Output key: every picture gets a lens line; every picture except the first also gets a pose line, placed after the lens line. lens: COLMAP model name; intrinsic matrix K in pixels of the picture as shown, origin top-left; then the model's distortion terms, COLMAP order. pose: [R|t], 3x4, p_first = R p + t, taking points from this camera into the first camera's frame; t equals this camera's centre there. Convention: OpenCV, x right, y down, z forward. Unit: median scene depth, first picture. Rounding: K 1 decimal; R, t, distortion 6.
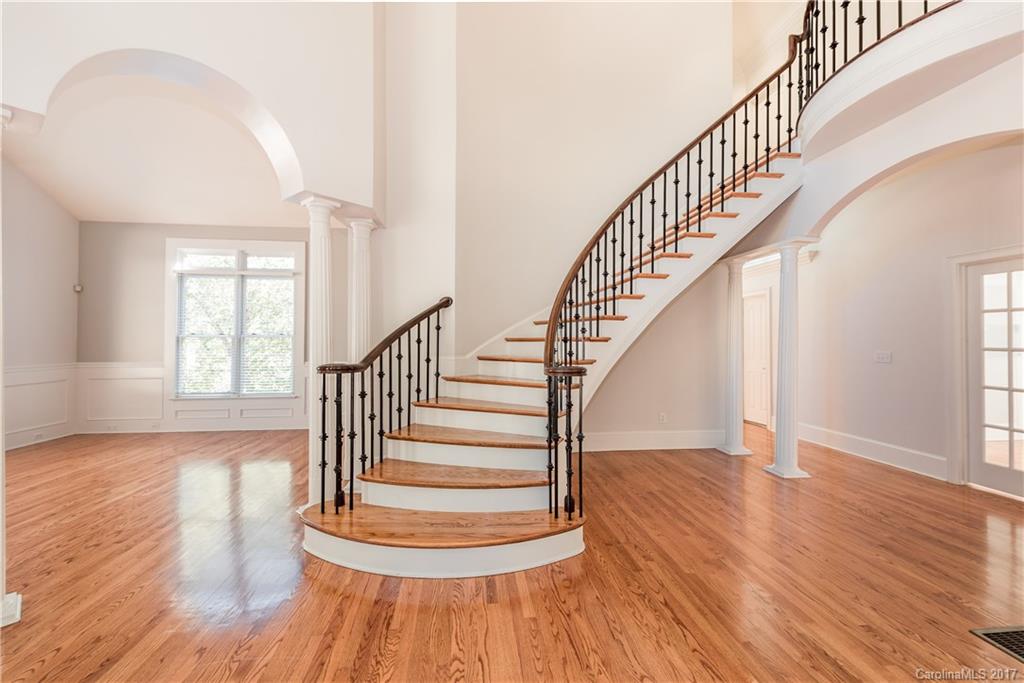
lens RADIAL K [[413.4, 0, 513.2], [0, 413.4, 336.4], [0, 0, 1]] dist [0.002361, 0.000088]
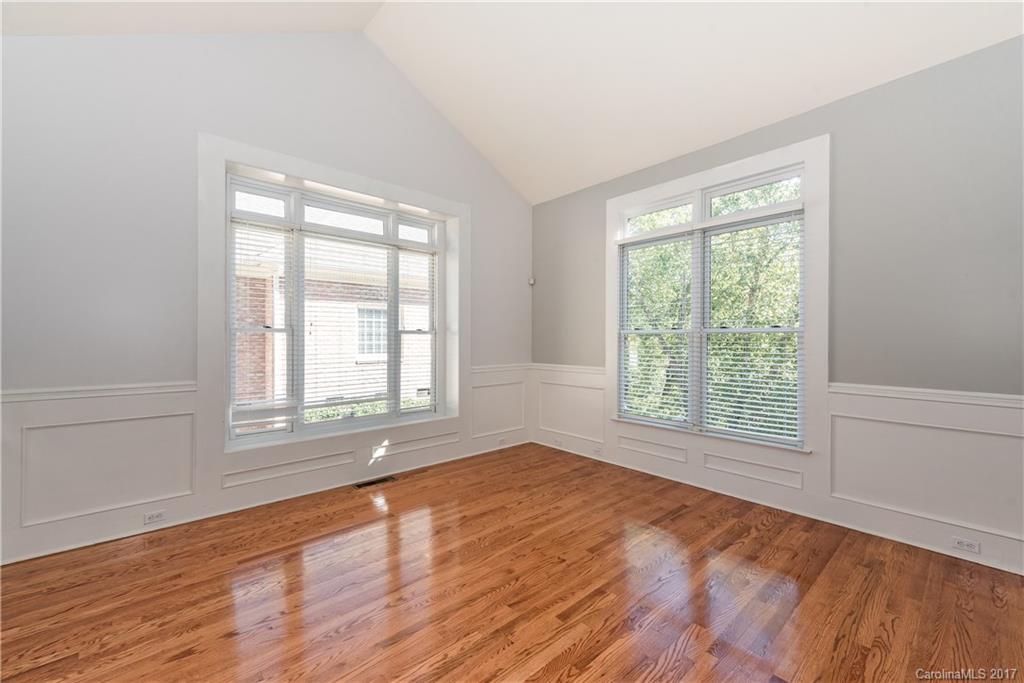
lens RADIAL K [[413.4, 0, 513.2], [0, 413.4, 336.4], [0, 0, 1]] dist [0.002361, 0.000088]
pose [[0.588693, -0.006259, -0.808333, -0.336959], [0.010222, 0.999948, -0.000298, 0.004451], [0.808292, -0.008087, 0.588726, 0.425210]]
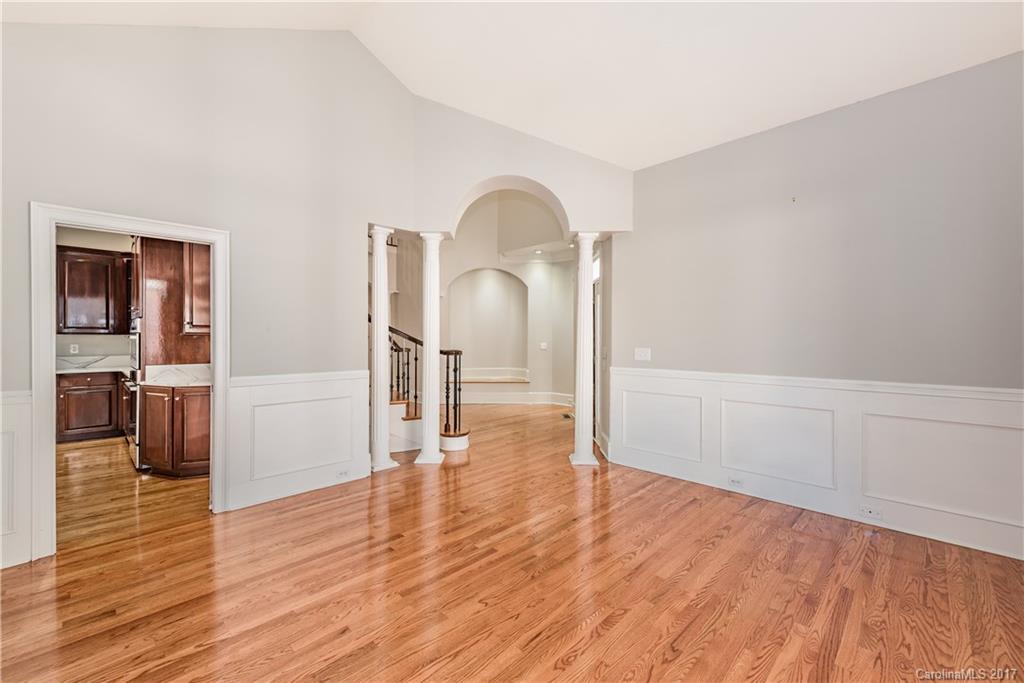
lens RADIAL K [[413.4, 0, 513.2], [0, 413.4, 336.4], [0, 0, 1]] dist [0.002361, 0.000088]
pose [[-0.634743, -0.003916, 0.772714, -0.920302], [-0.014624, 0.999869, -0.006945, 0.010048], [-0.772585, -0.015709, -0.634717, 0.905072]]
